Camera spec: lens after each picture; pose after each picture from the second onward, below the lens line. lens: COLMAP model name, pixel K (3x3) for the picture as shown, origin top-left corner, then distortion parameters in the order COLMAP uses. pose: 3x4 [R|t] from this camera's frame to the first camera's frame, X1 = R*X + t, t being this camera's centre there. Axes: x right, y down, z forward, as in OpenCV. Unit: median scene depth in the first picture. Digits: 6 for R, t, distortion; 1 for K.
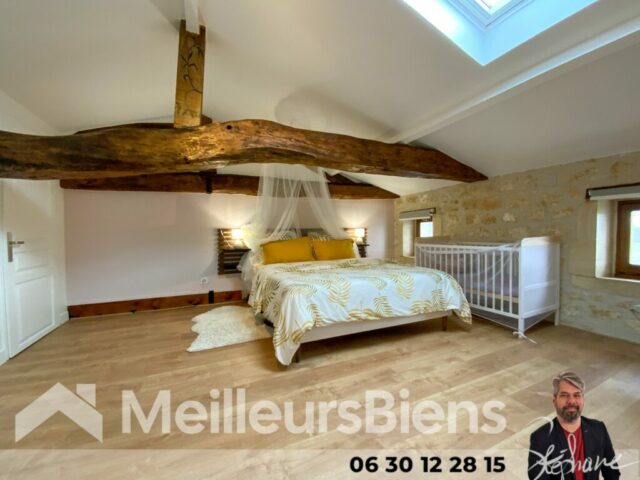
lens RADIAL K [[258.0, 0, 320.5], [0, 258.0, 240.6], [0, 0, 1]] dist [0.013654, -0.014295]
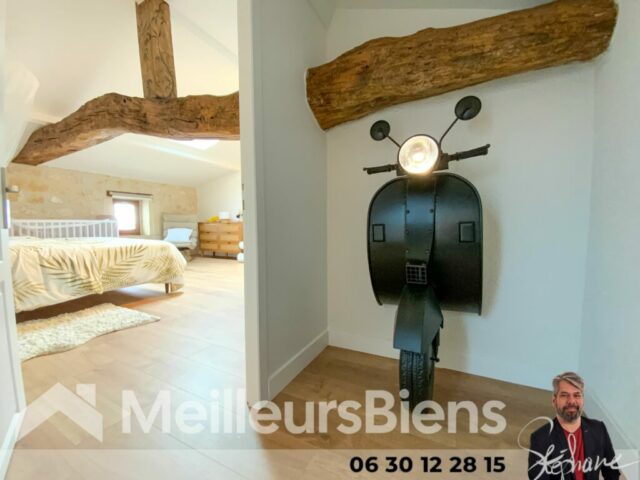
lens RADIAL K [[258.0, 0, 322.9], [0, 258.0, 243.9], [0, 0, 1]] dist [0.013654, -0.014295]
pose [[-0.632835, -0.054777, 0.772346, -1.407154], [0.019600, 0.996041, 0.086702, 0.056625], [-0.774038, 0.070006, -0.629257, 0.944294]]
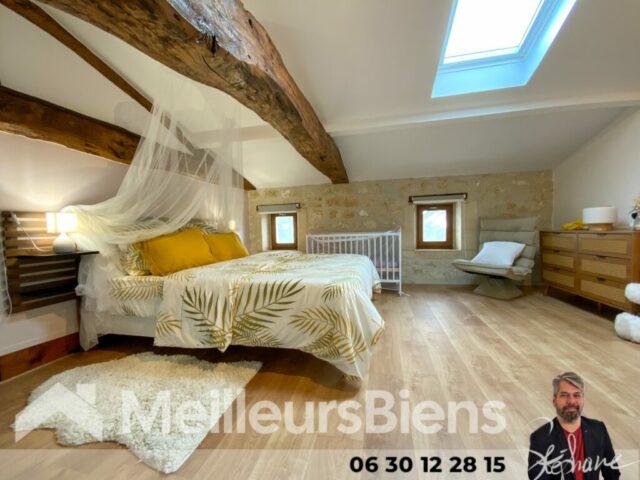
lens RADIAL K [[258.0, 0, 318.8], [0, 258.0, 240.7], [0, 0, 1]] dist [0.013654, -0.014295]
pose [[0.611139, -0.036253, 0.790692, -0.580107], [0.041186, 0.999054, 0.013972, 0.030730], [-0.790451, 0.024027, 0.612054, 0.436042]]
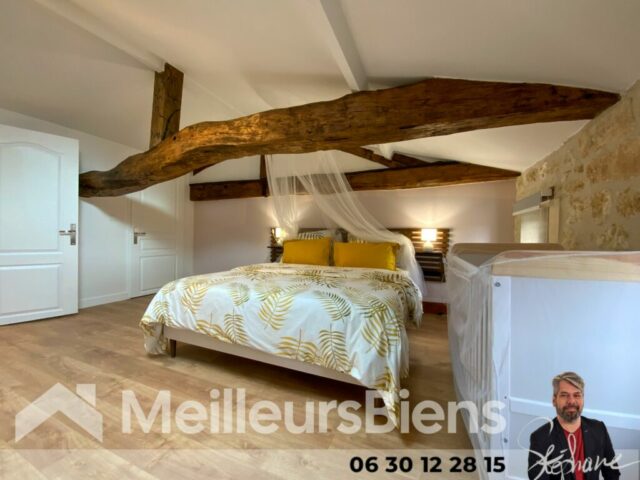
lens RADIAL K [[258.0, 0, 320.8], [0, 258.0, 242.3], [0, 0, 1]] dist [0.013654, -0.014295]
pose [[0.694242, 0.042394, -0.718492, 0.778692], [-0.046529, 0.998819, 0.013976, -0.011960], [0.718236, 0.023727, 0.695395, 0.540313]]
